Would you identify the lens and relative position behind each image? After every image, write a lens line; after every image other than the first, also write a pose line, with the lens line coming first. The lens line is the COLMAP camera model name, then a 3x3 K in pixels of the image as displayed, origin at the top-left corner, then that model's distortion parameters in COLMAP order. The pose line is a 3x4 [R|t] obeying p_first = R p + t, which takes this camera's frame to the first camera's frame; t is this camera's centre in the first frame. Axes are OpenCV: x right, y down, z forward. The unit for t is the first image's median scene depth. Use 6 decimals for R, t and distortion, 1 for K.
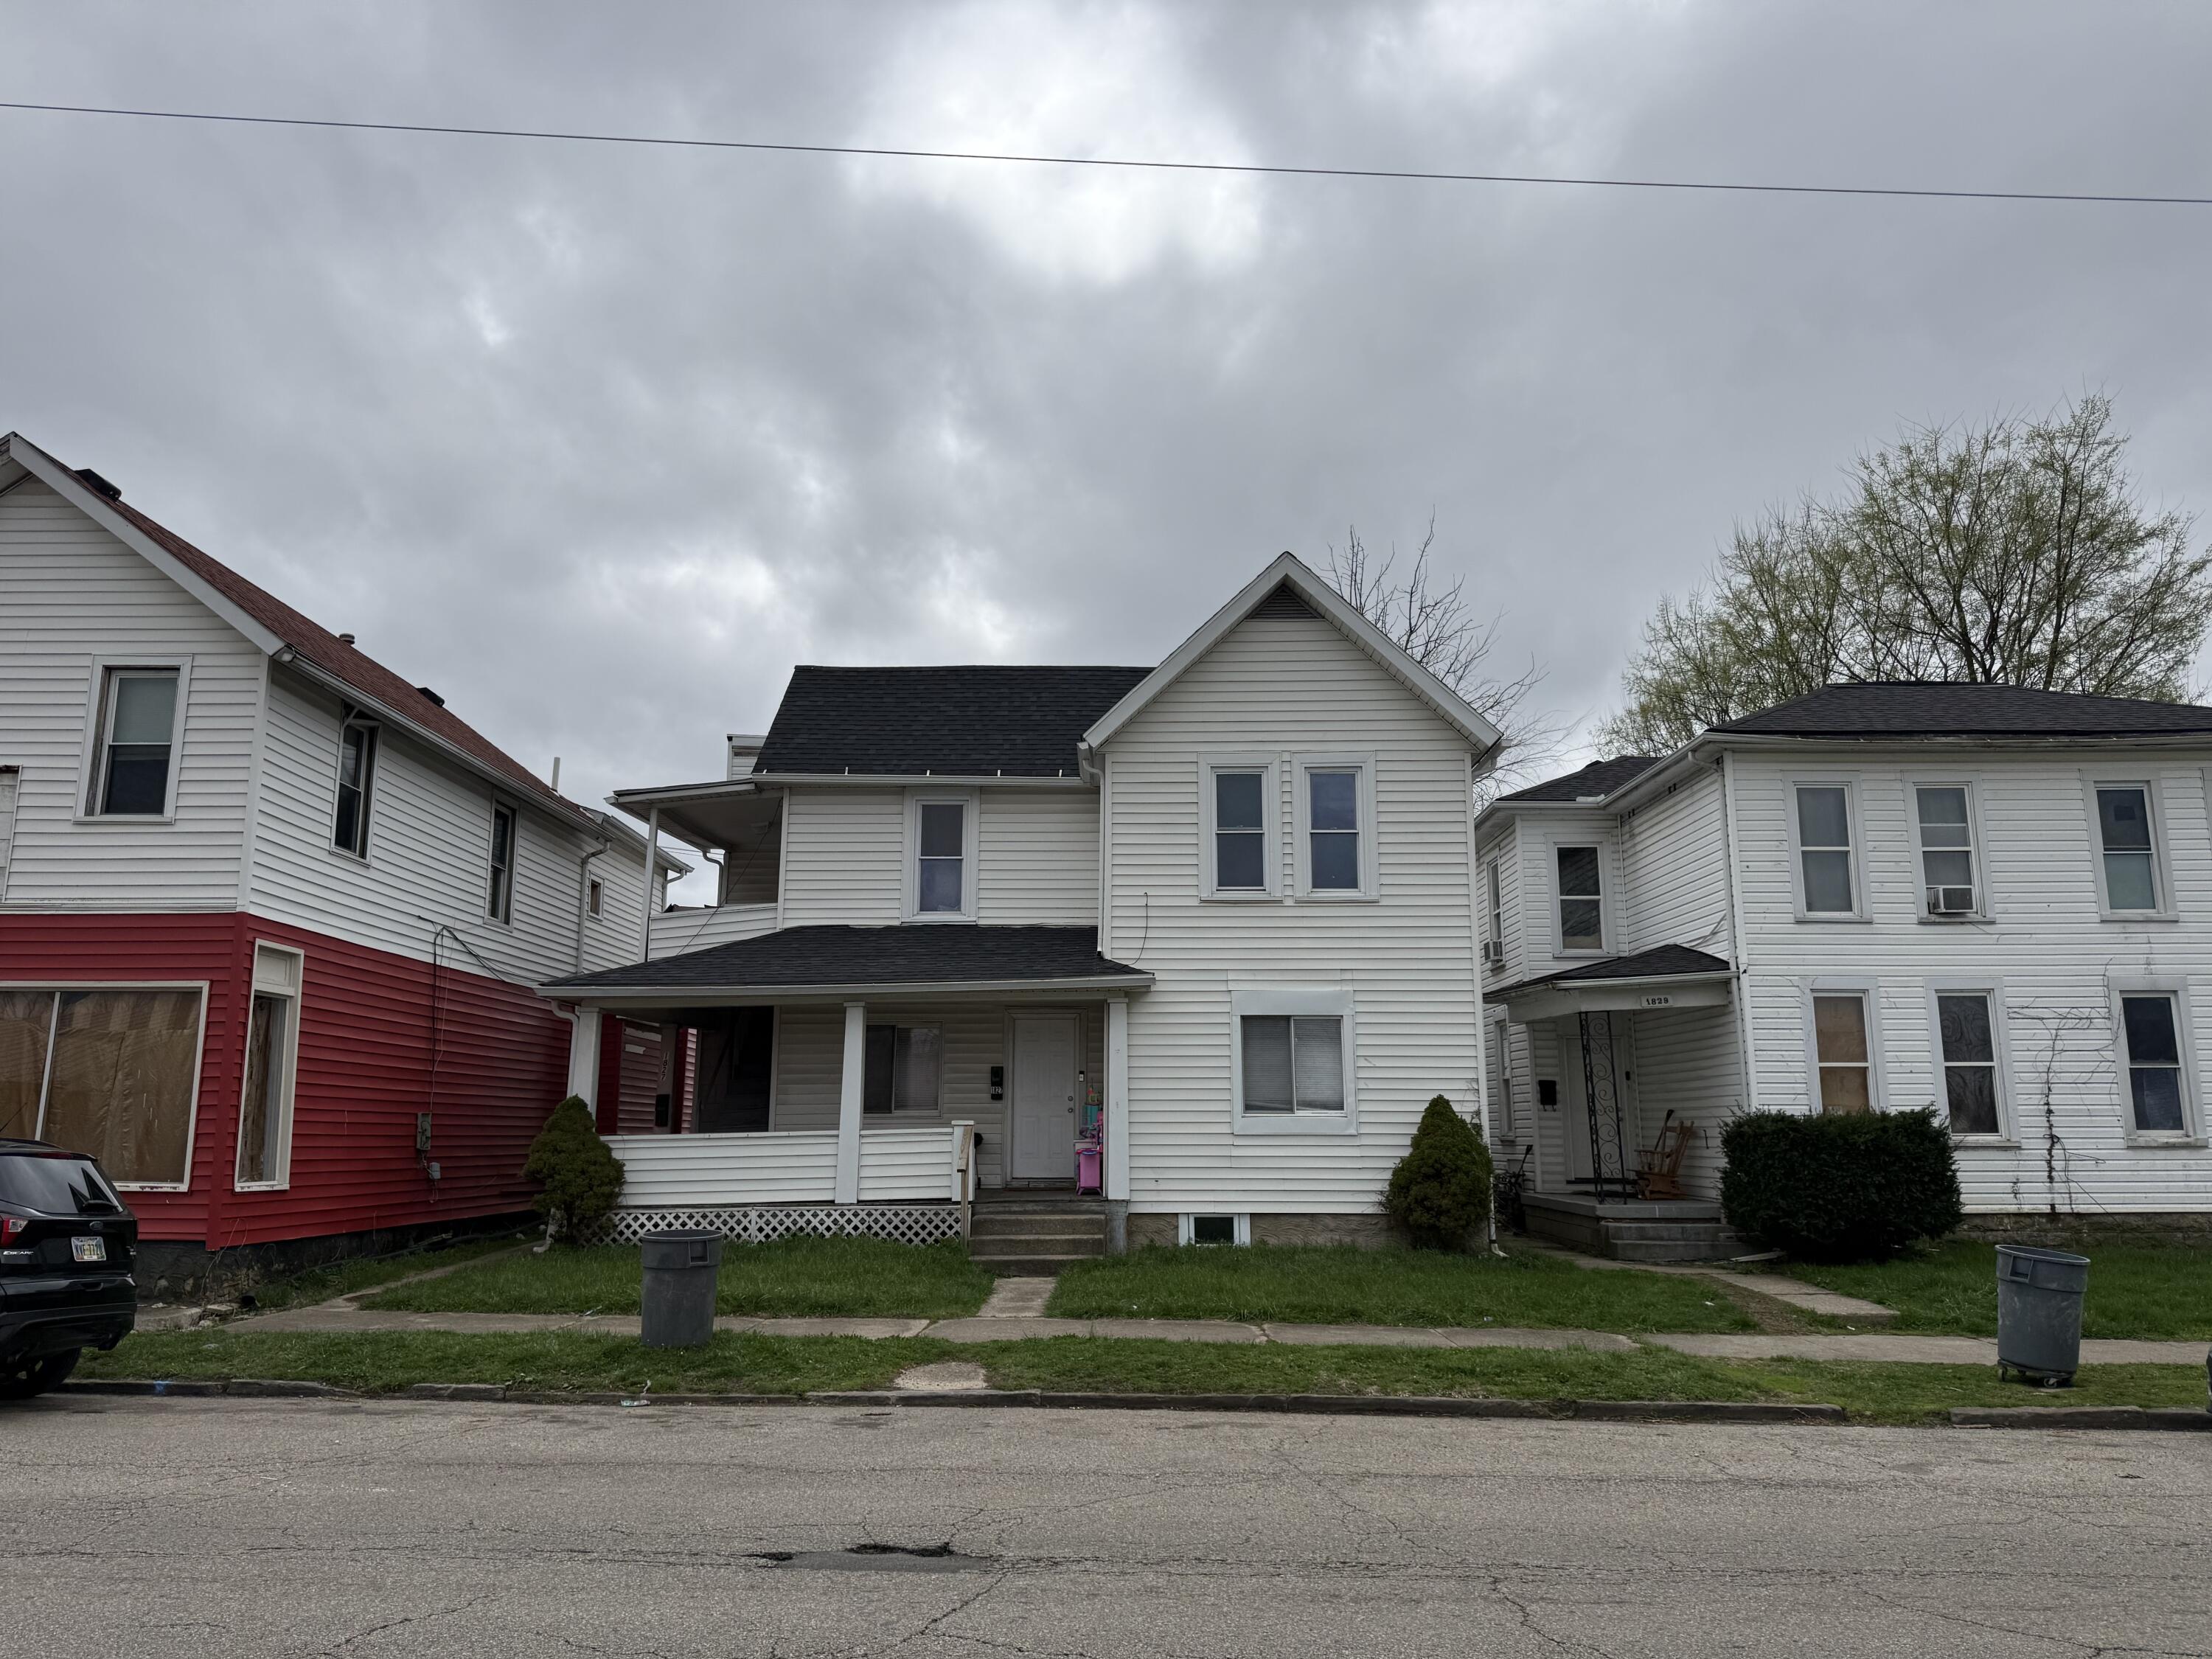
lens RADIAL K [[1538.6, 0, 1099.1], [0, 1538.6, 843.5], [0, 0, 1]] dist [0.171635, -0.339367]
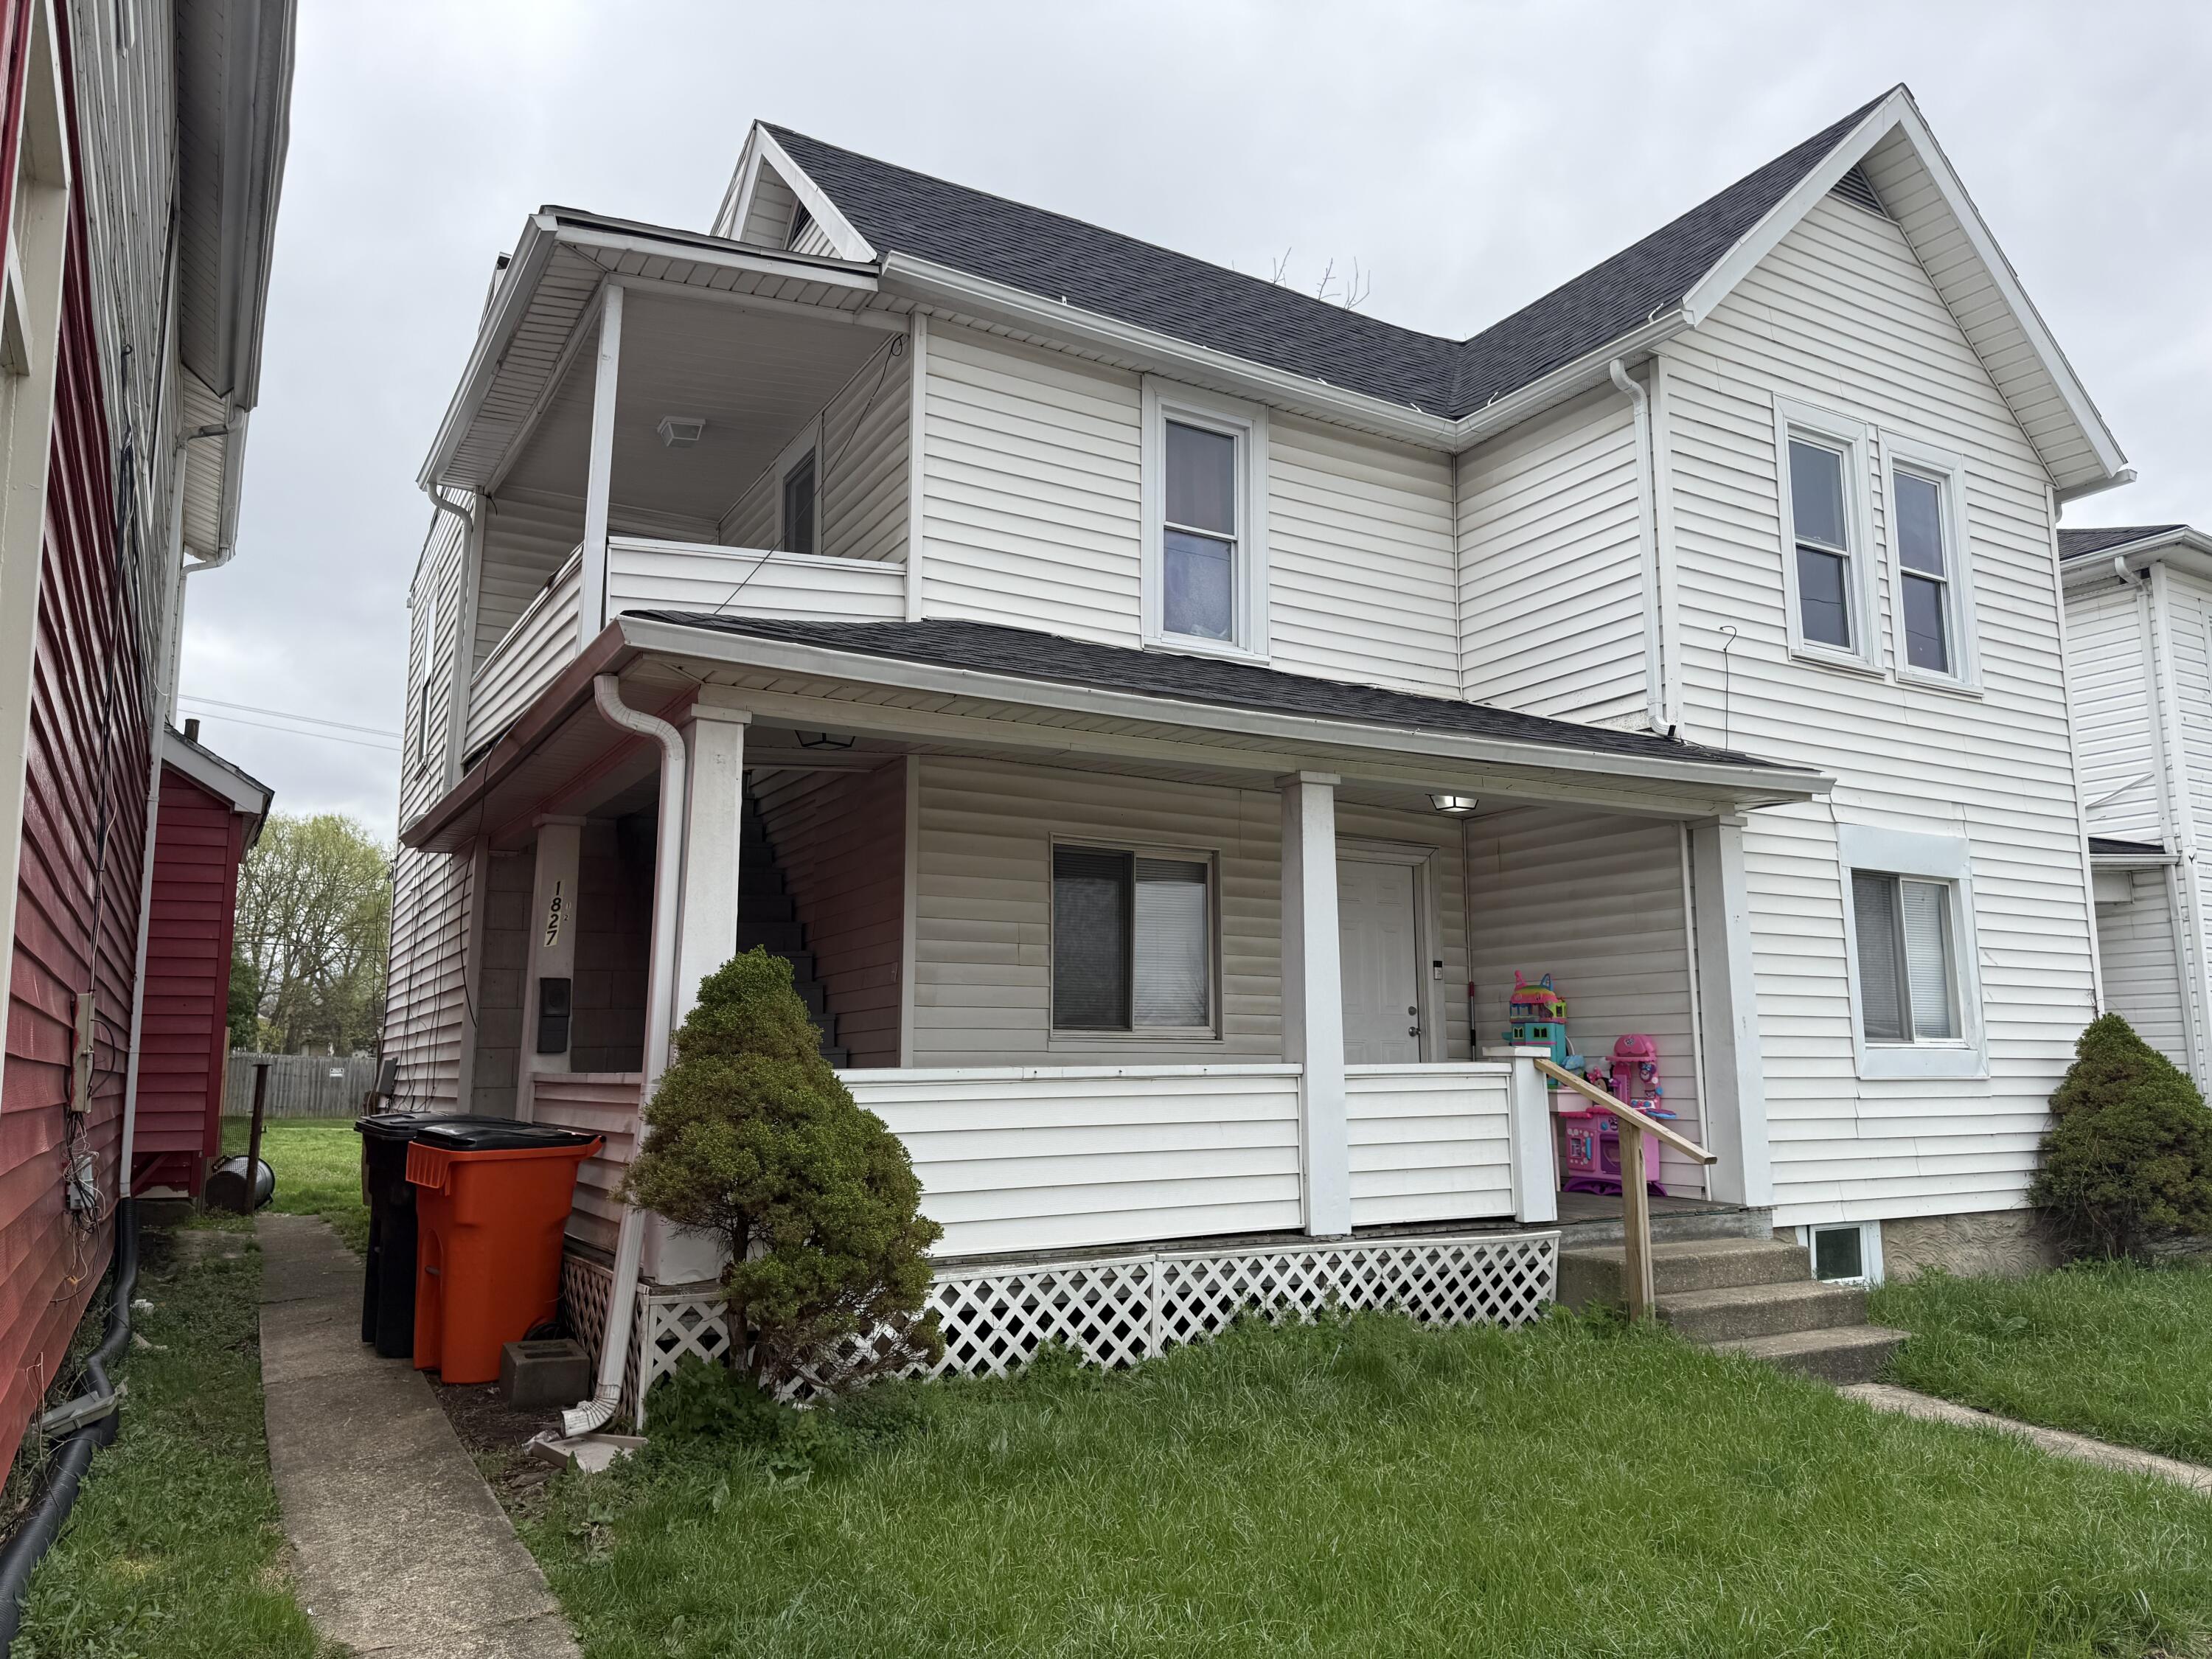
lens RADIAL K [[1541.9, 0, 1115.6], [0, 1541.9, 831.6], [0, 0, 1]] dist [0.089159, -0.112218]
pose [[0.854883, 0.081296, 0.512412, -0.421371], [-0.095926, 0.995386, 0.002115, 0.121677], [-0.509876, -0.050962, 0.858737, 0.646135]]
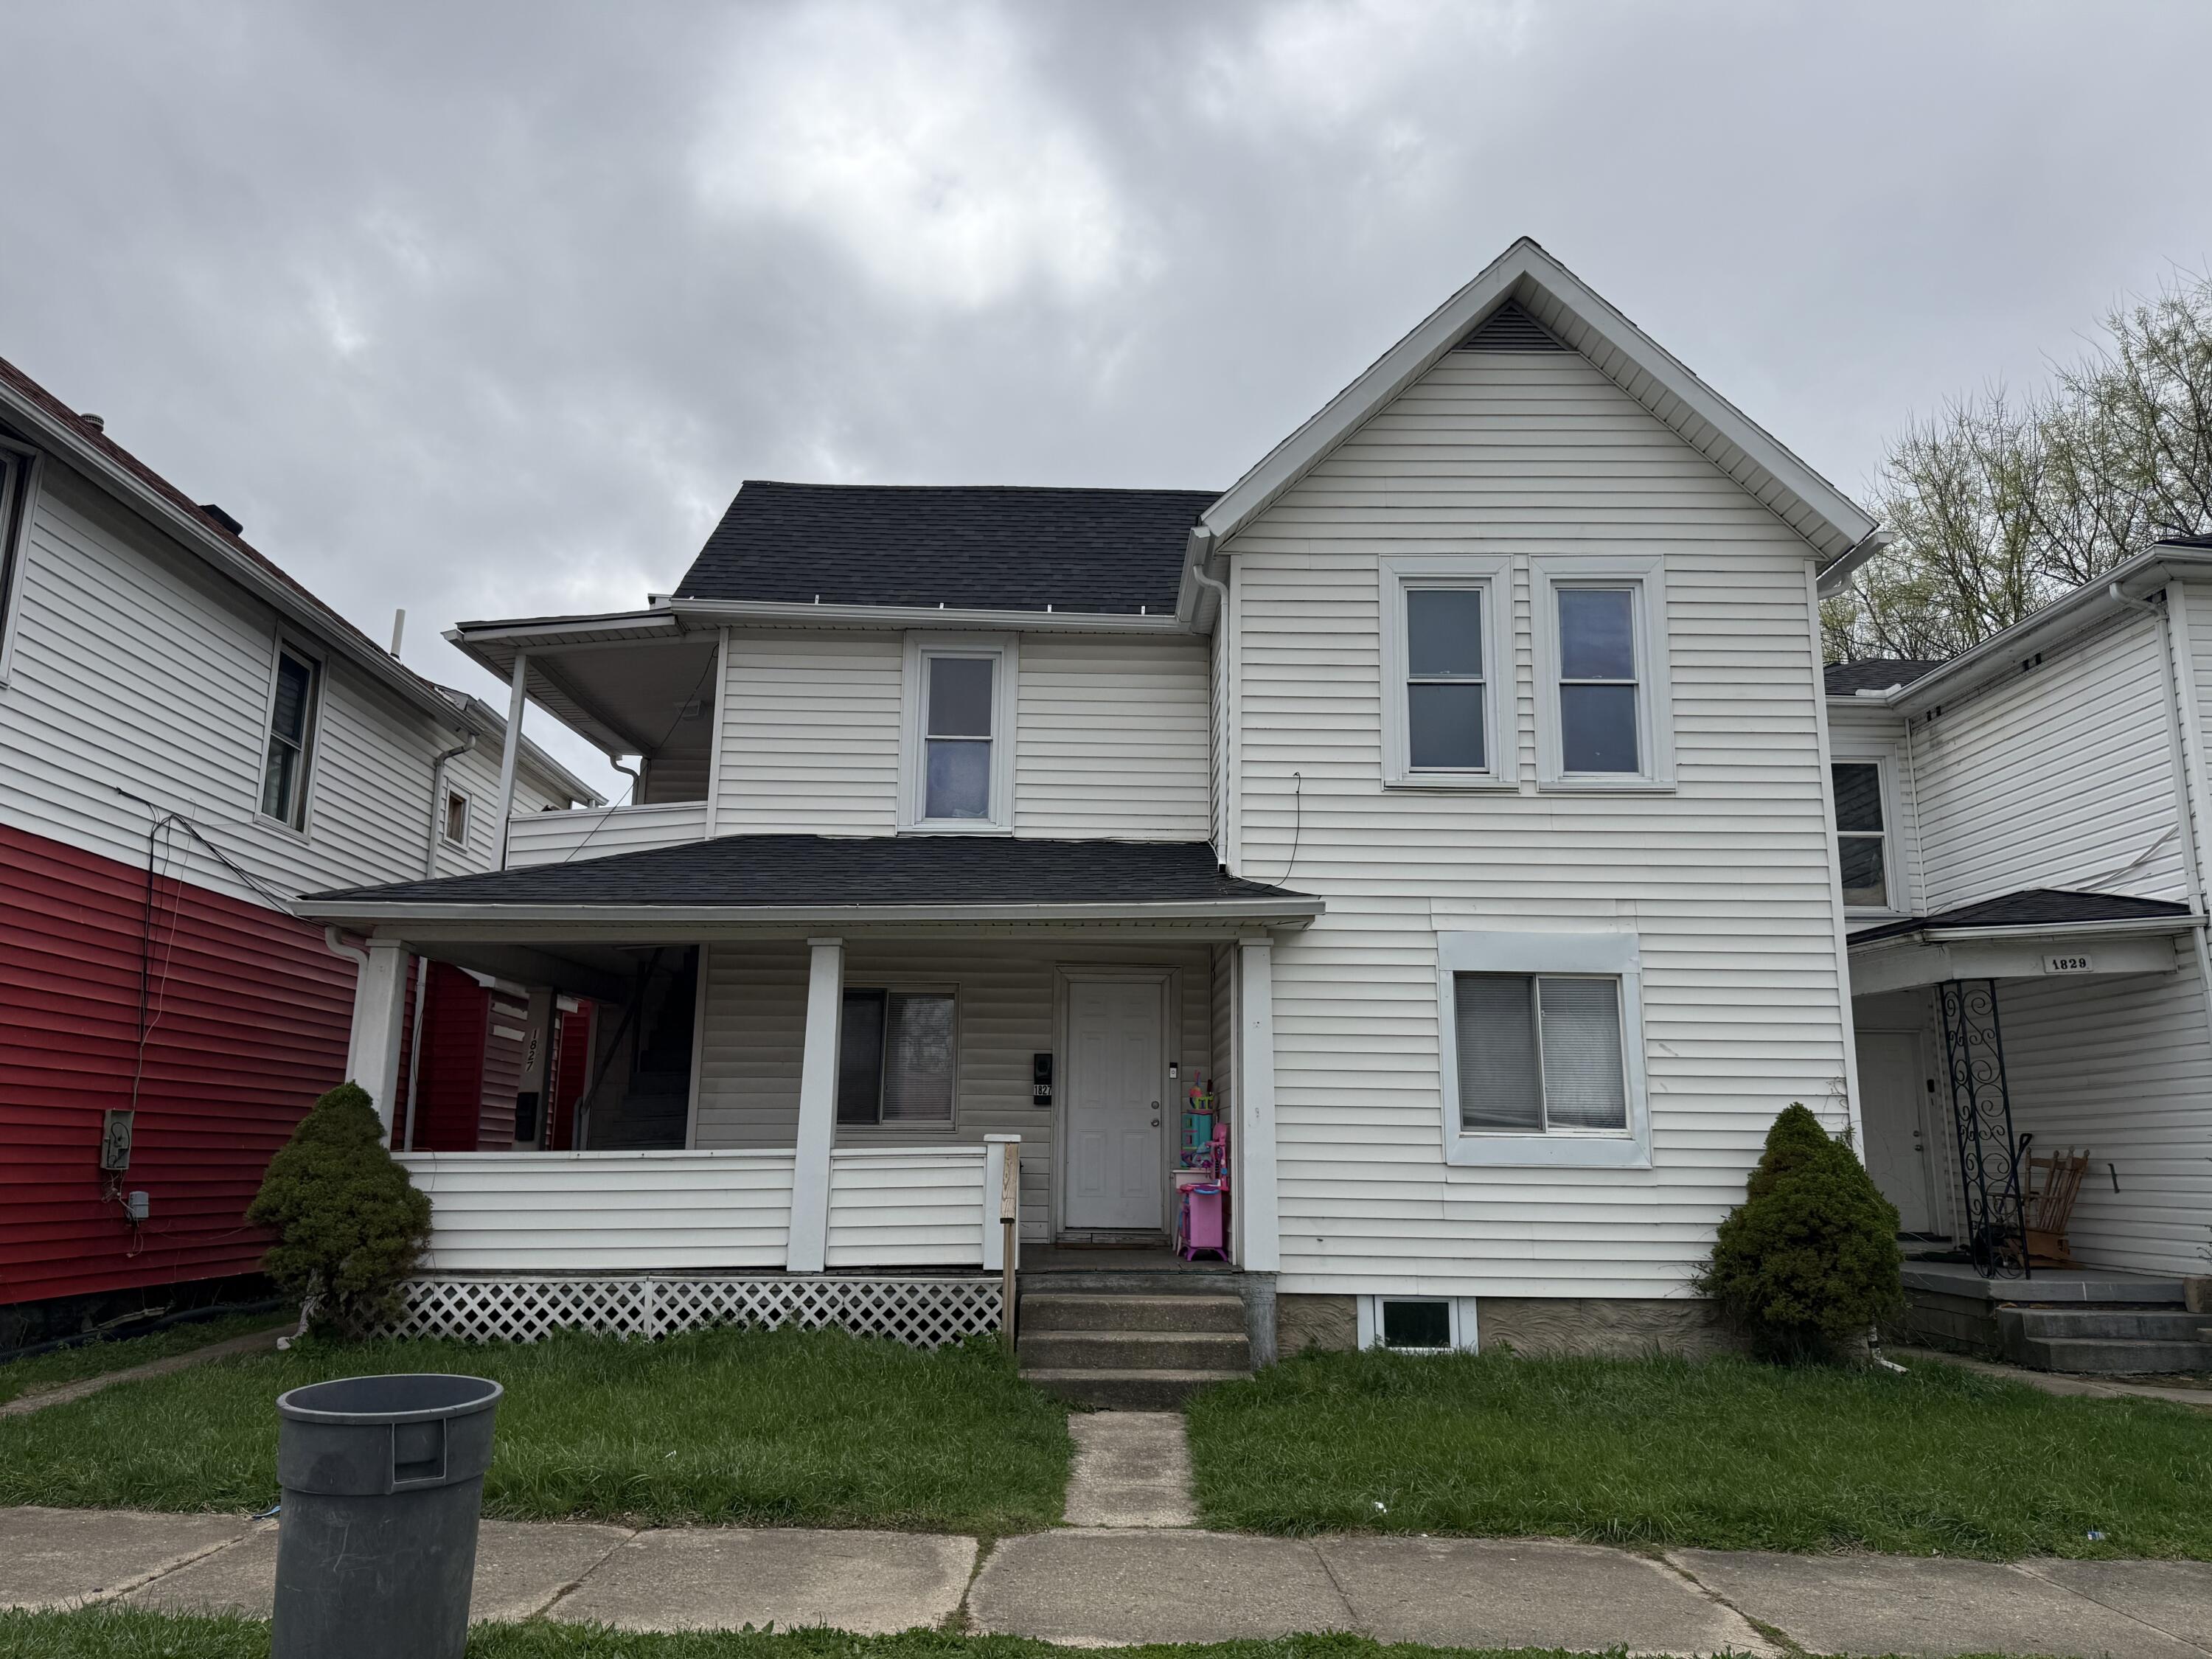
lens RADIAL K [[1551.1, 0, 1097.0], [0, 1551.1, 837.7], [0, 0, 1]] dist [0.089449, -0.124176]
pose [[0.999649, 0.016304, 0.020885, -0.063624], [-0.015848, 0.999635, -0.021861, 0.073627], [-0.021233, 0.021522, 0.999543, 0.380170]]
